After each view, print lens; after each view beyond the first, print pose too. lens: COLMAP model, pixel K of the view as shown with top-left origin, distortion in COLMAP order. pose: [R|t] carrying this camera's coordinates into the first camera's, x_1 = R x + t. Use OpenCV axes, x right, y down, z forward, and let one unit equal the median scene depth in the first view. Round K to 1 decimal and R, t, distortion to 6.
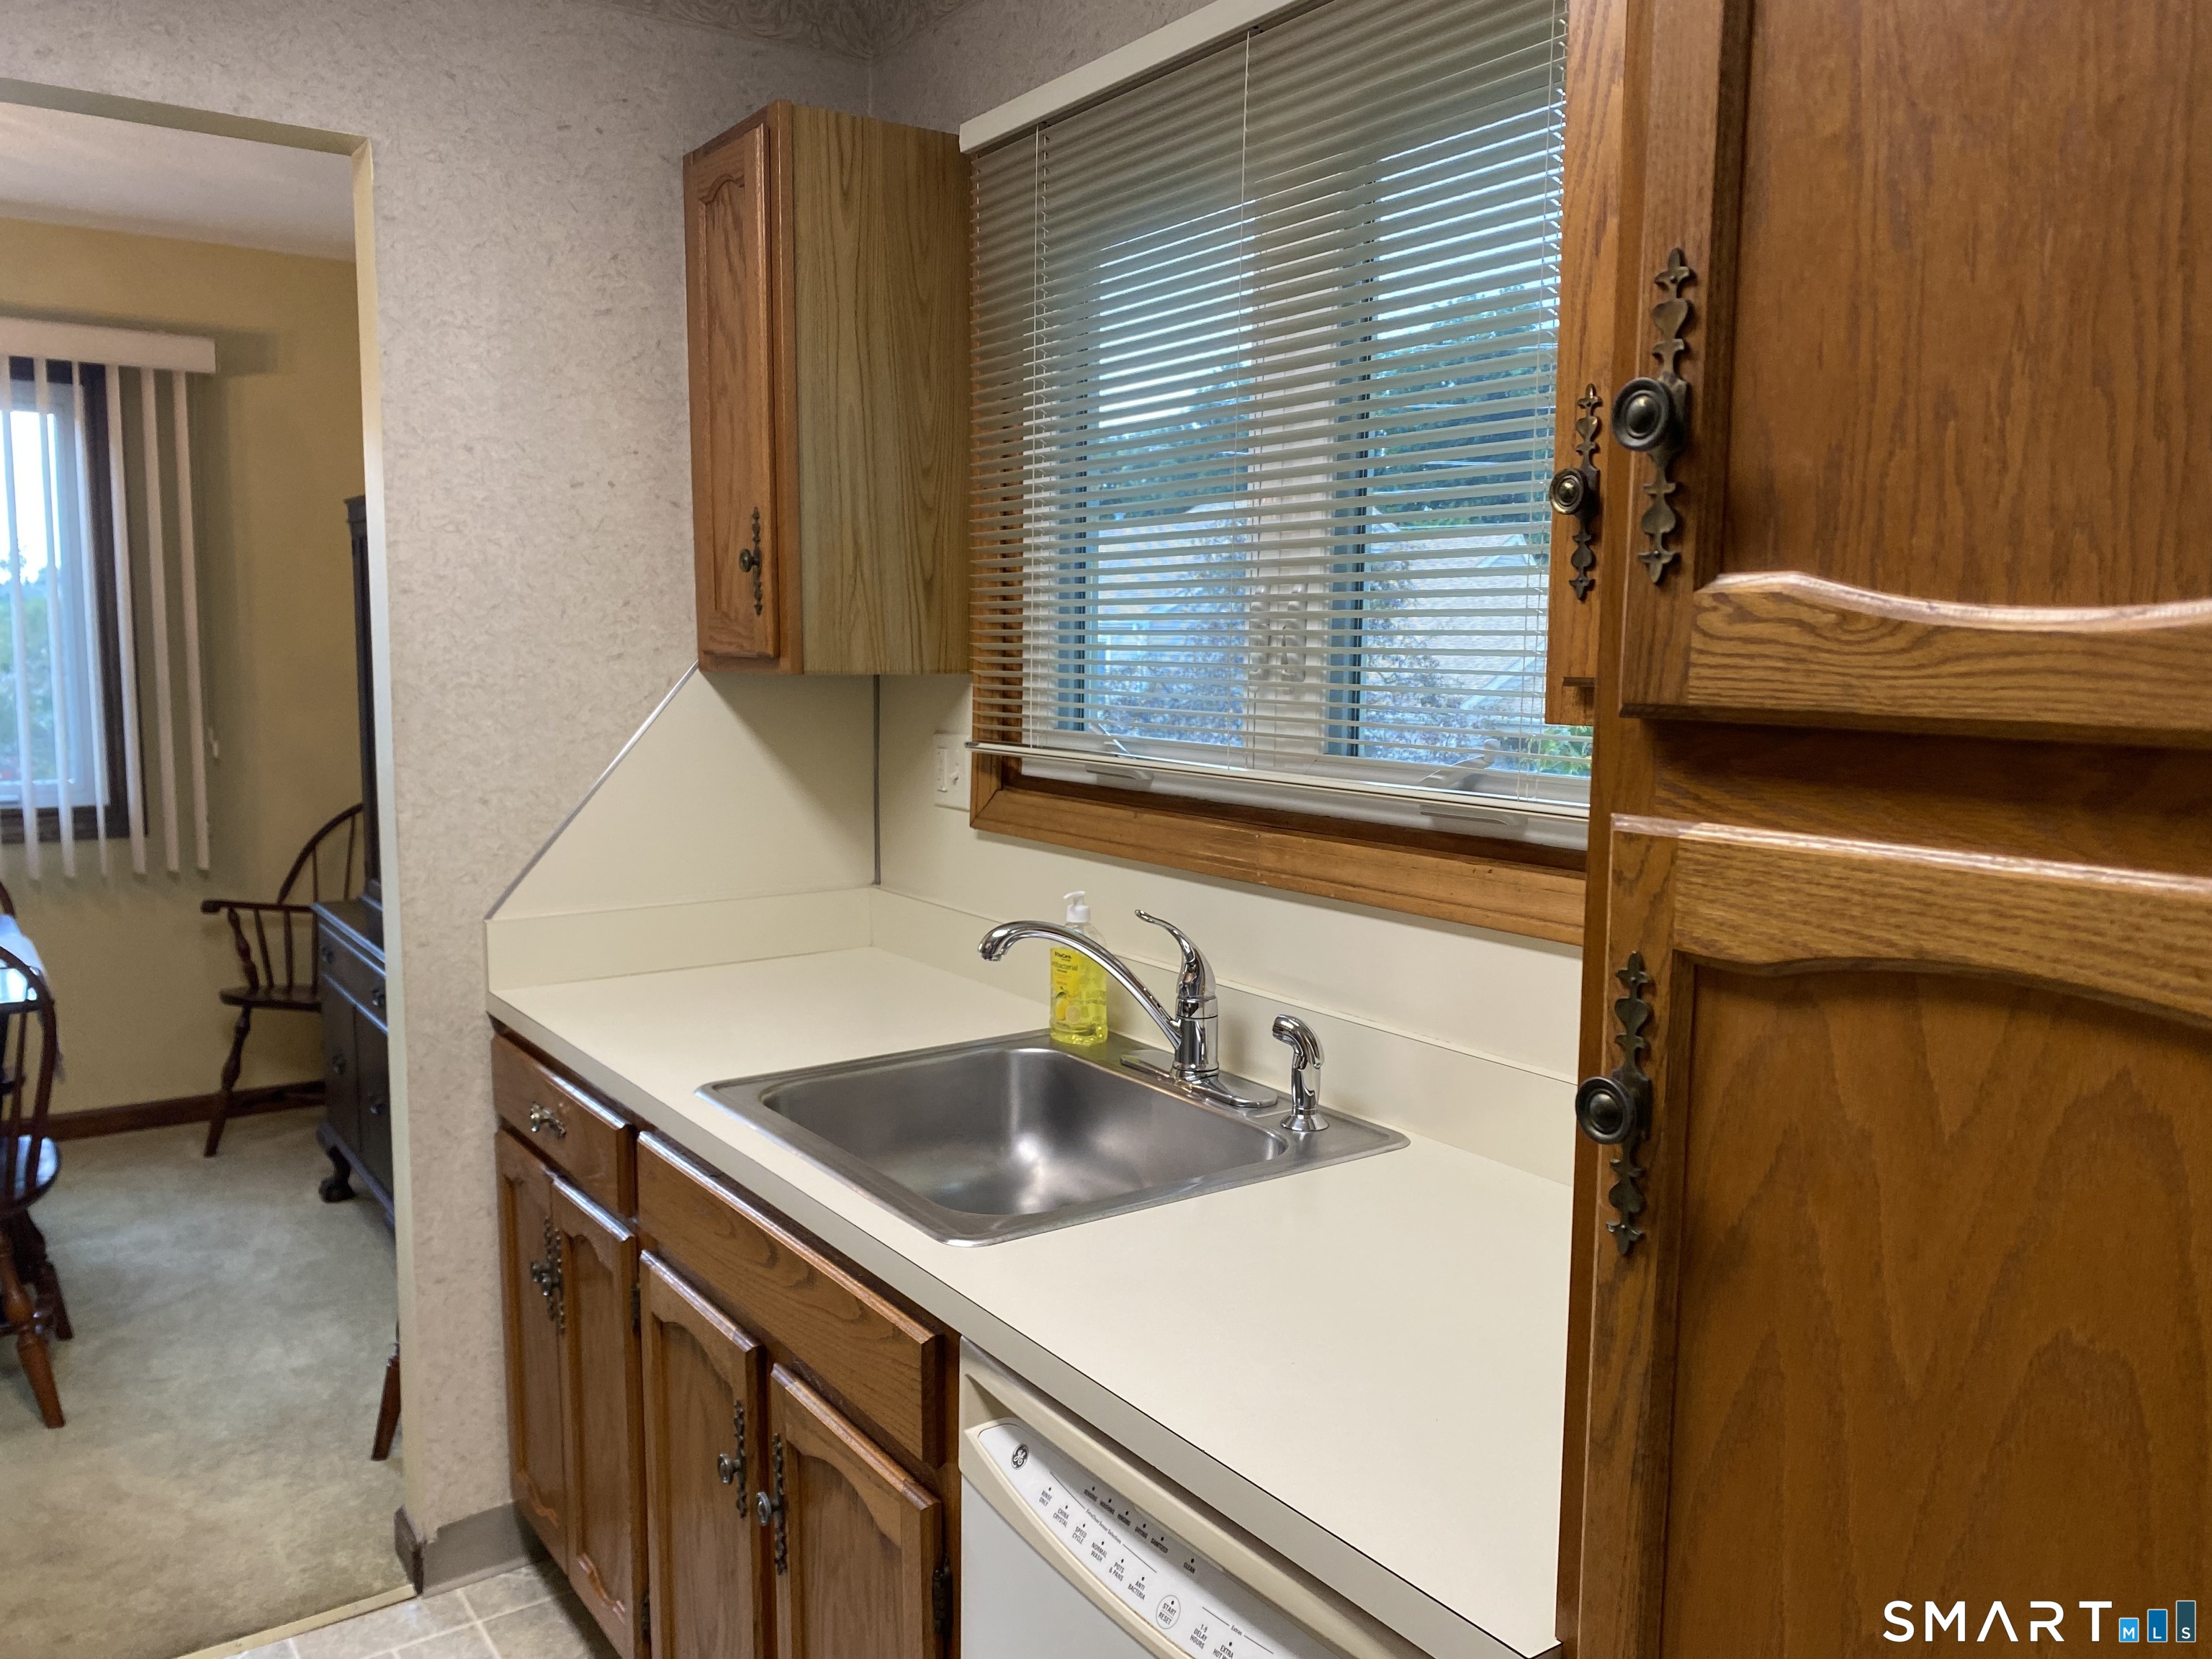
lens RADIAL K [[1708.0, 0, 1105.8], [0, 1708.0, 846.2], [0, 0, 1]] dist [0.014256, -0.003108]
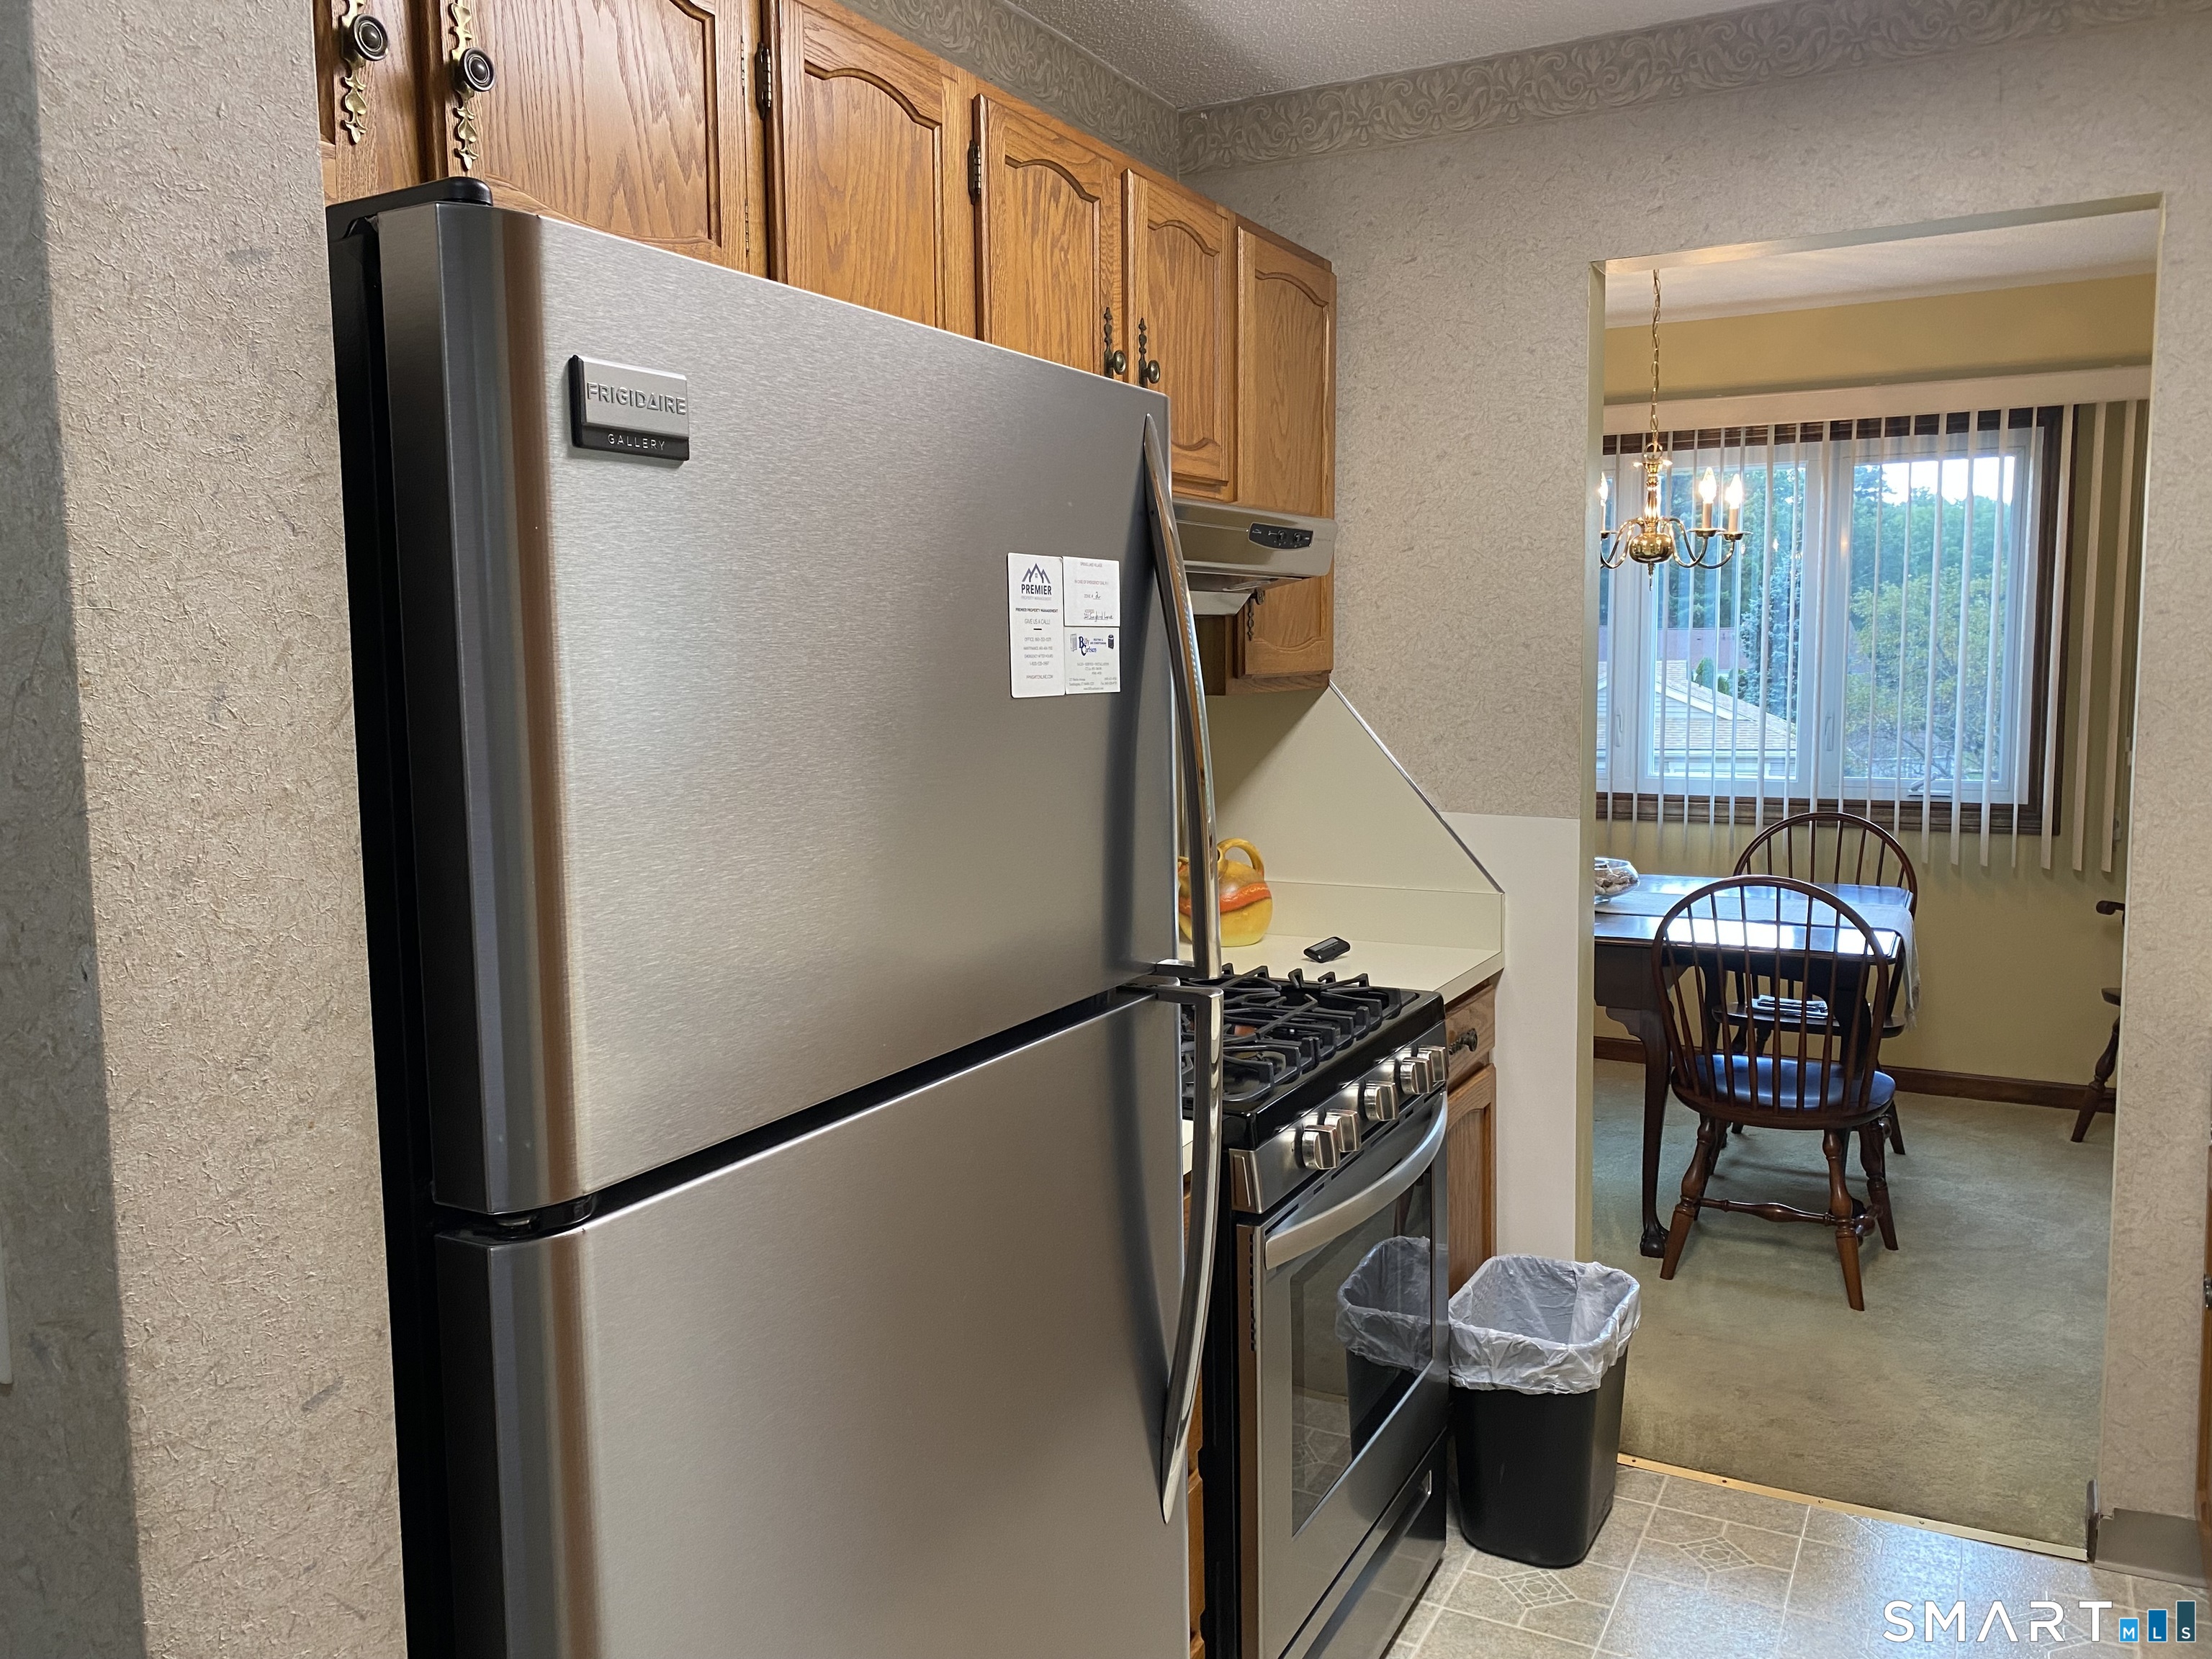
lens RADIAL K [[1685.5, 0, 1091.6], [0, 1685.5, 825.3], [0, 0, 1]] dist [0.007990, 0.003157]
pose [[0.447473, 0.078511, -0.890845, 0.178176], [-0.092137, 0.994885, 0.041400, -0.000513], [0.889539, 0.063555, 0.452418, -0.036778]]
